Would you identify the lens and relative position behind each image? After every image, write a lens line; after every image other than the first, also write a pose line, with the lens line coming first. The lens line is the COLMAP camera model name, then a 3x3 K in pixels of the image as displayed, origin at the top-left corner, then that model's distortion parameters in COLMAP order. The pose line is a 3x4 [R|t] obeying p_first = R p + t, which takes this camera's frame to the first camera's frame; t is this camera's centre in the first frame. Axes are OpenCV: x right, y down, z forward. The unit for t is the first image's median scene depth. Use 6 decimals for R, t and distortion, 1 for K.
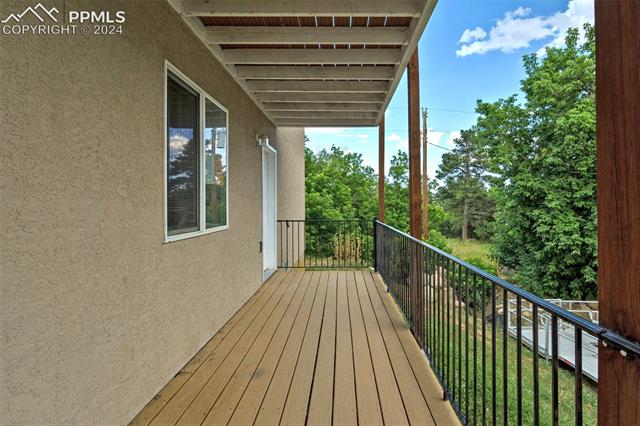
lens RADIAL K [[408.5, 0, 318.8], [0, 408.5, 214.9], [0, 0, 1]] dist [-0.081779, 0.074614]
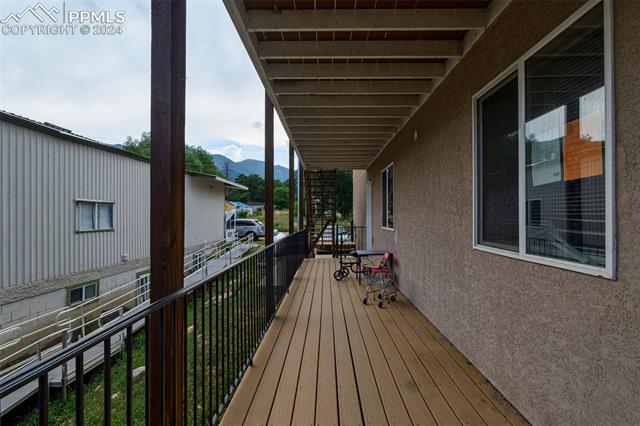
lens RADIAL K [[408.5, 0, 318.8], [0, 408.5, 214.9], [0, 0, 1]] dist [-0.081779, 0.074614]
pose [[-0.999080, 0.011836, -0.041228, 0.119955], [0.010824, 0.999636, 0.024700, -0.060673], [0.041505, 0.024231, -0.998844, 2.001038]]
